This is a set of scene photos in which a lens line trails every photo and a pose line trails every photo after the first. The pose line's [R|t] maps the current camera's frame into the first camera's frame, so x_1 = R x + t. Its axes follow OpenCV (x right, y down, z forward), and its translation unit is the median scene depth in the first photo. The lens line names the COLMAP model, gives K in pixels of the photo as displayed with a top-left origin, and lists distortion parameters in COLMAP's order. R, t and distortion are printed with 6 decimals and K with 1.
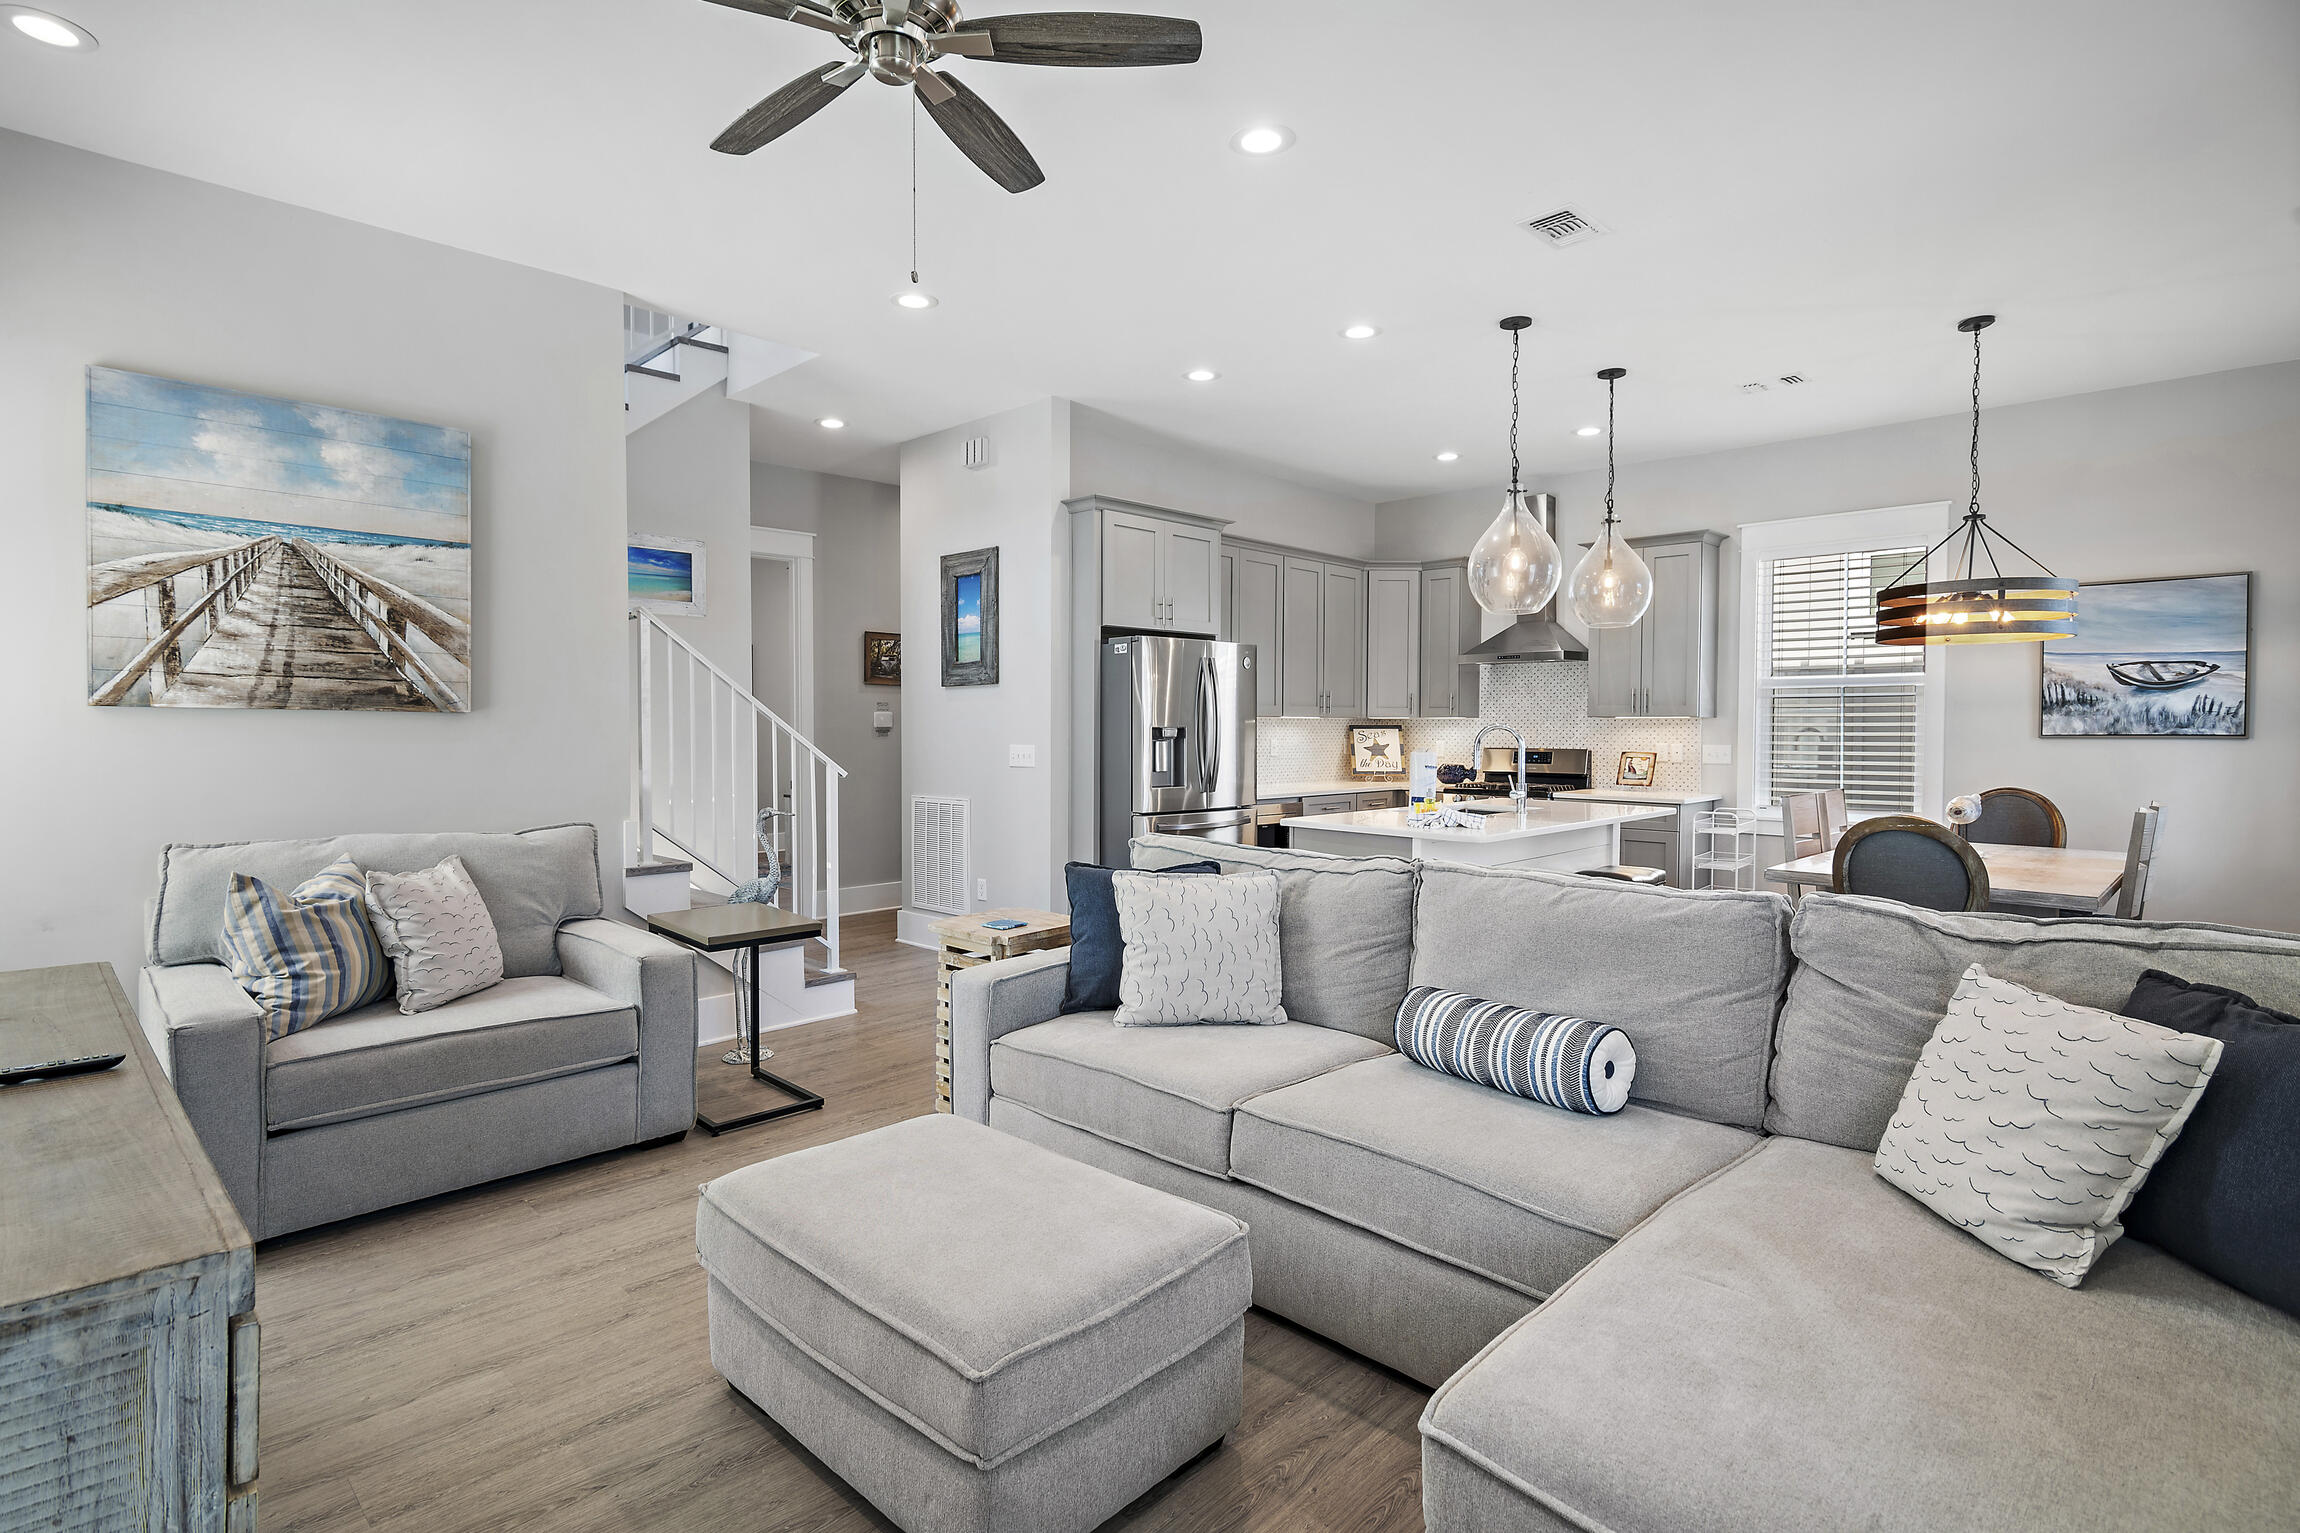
lens RADIAL K [[1138.7, 0, 1153.9], [0, 1138.7, 796.3], [0, 0, 1]] dist [-0.001475, -0.000343]
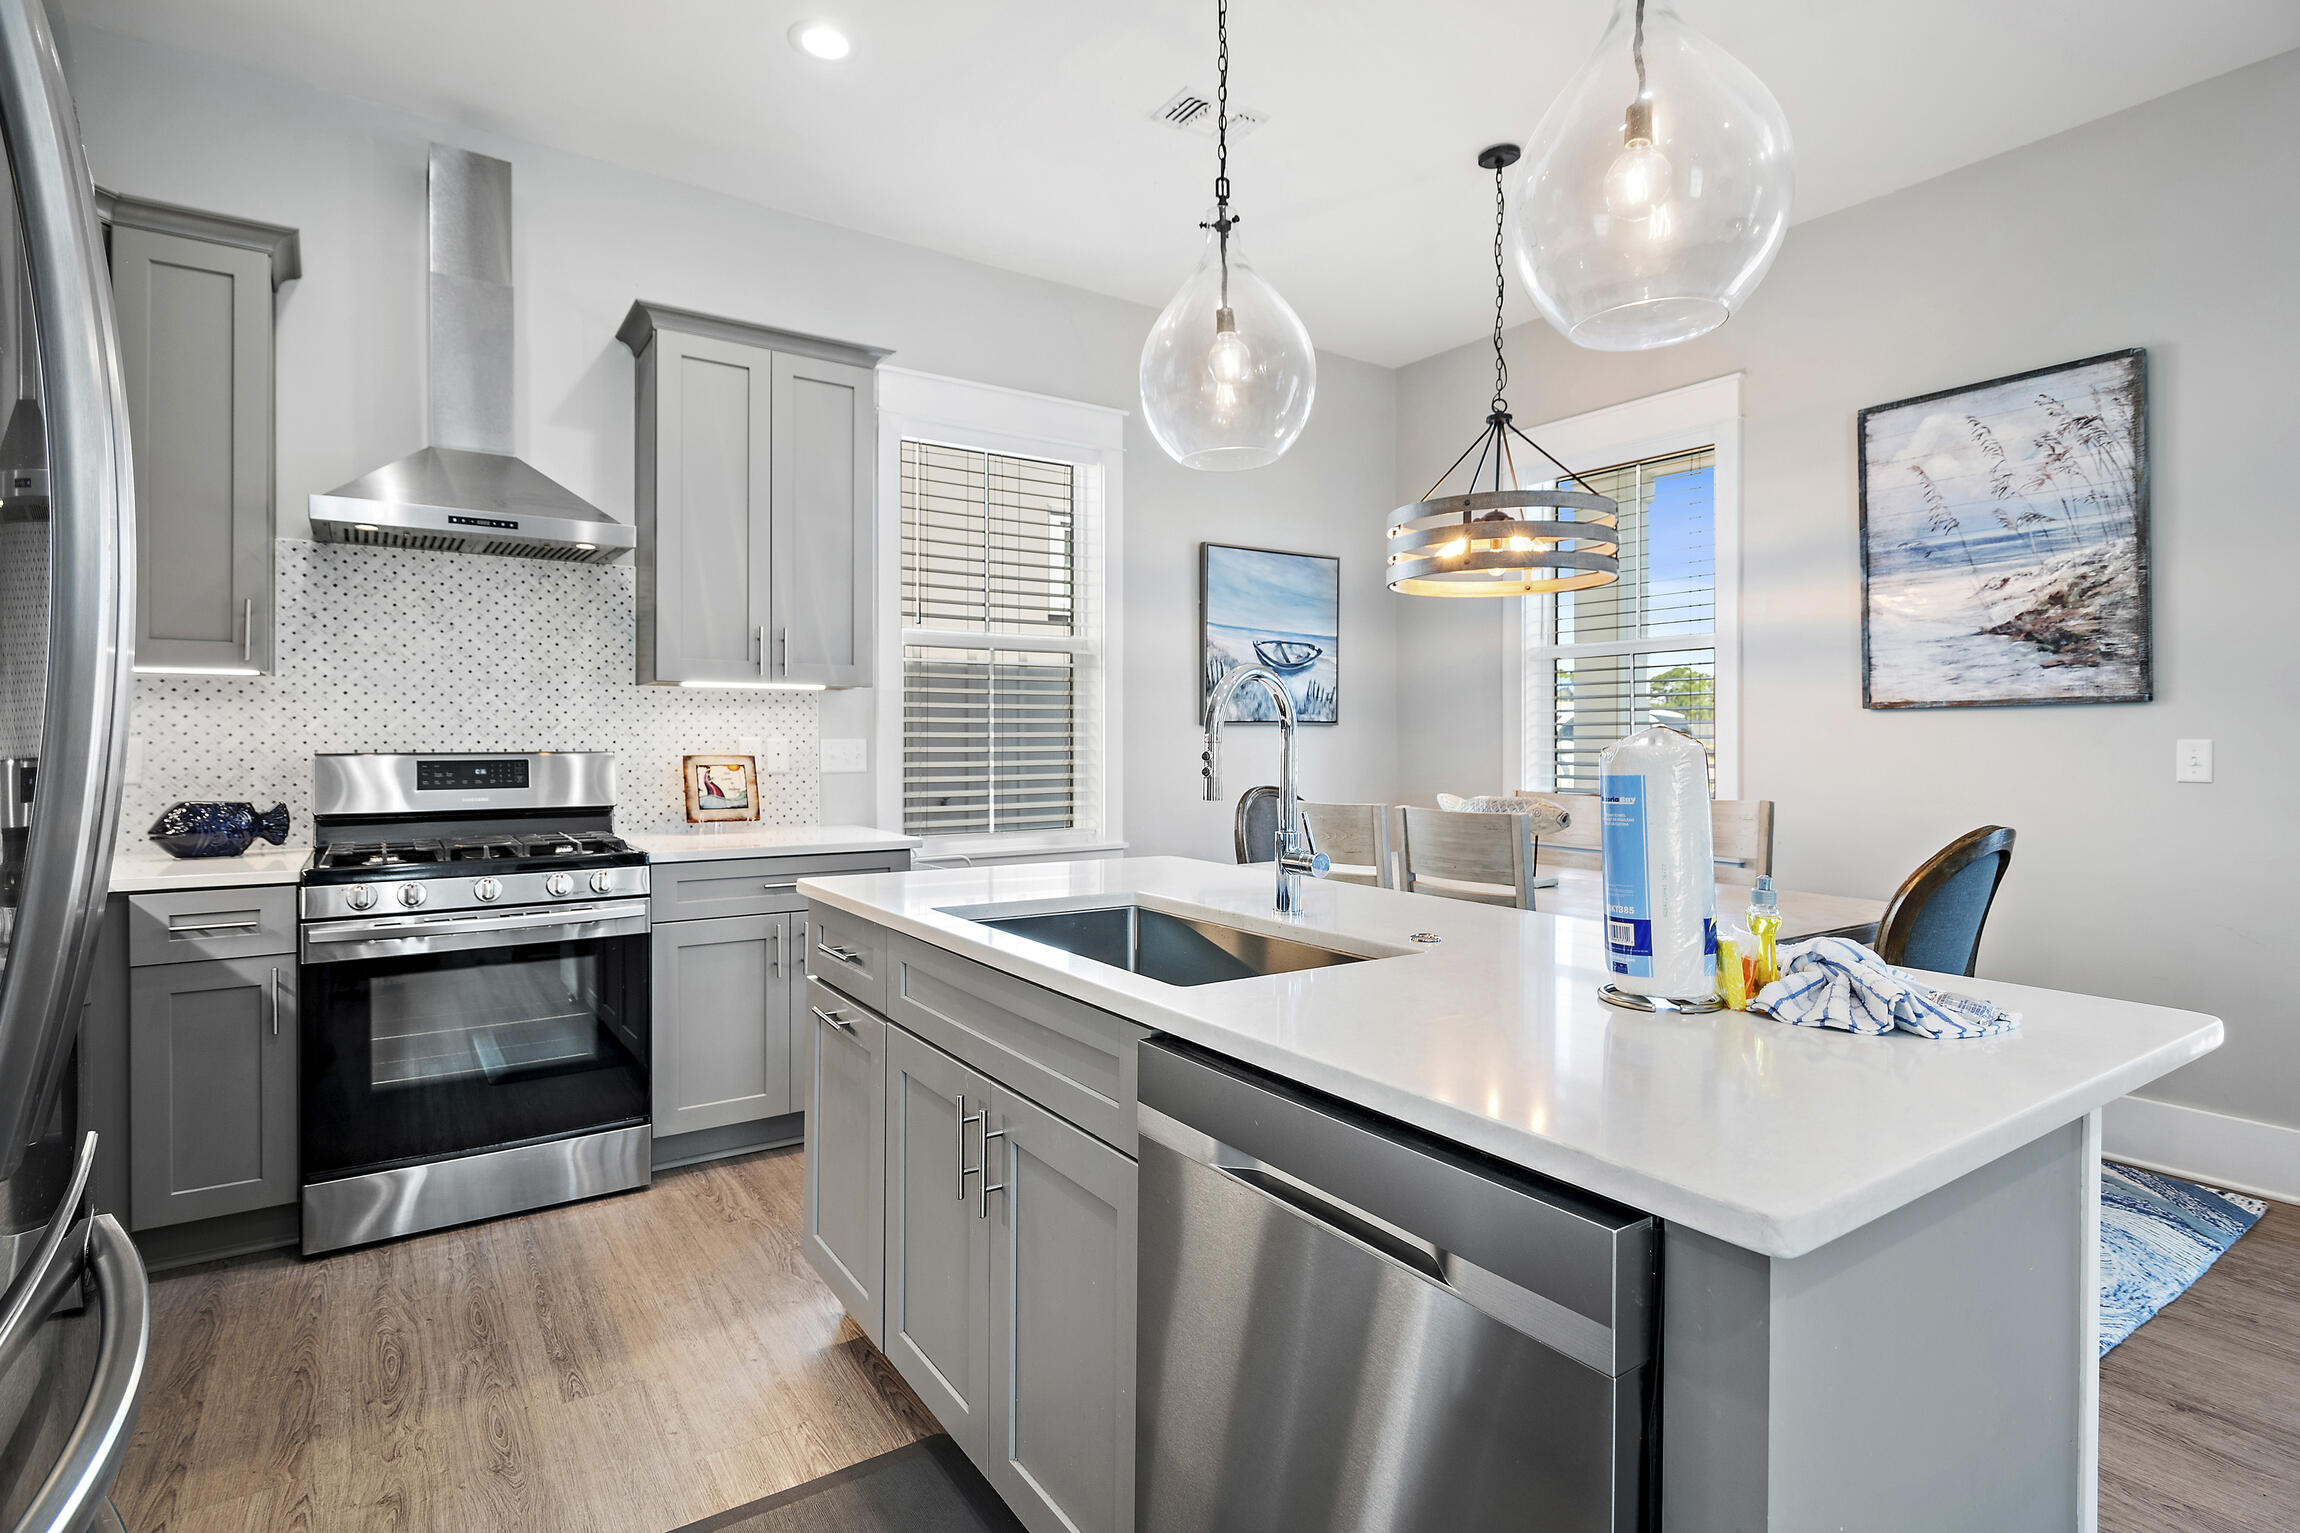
lens RADIAL K [[1153.3, 0, 1157.5], [0, 1153.3, 745.5], [0, 0, 1]] dist [-0.000558, -0.000190]
pose [[0.194902, -0.006208, 0.980803, -0.051319], [0.063757, 0.997945, -0.006353, -0.035463], [-0.978748, 0.063771, 0.194898, 0.921018]]
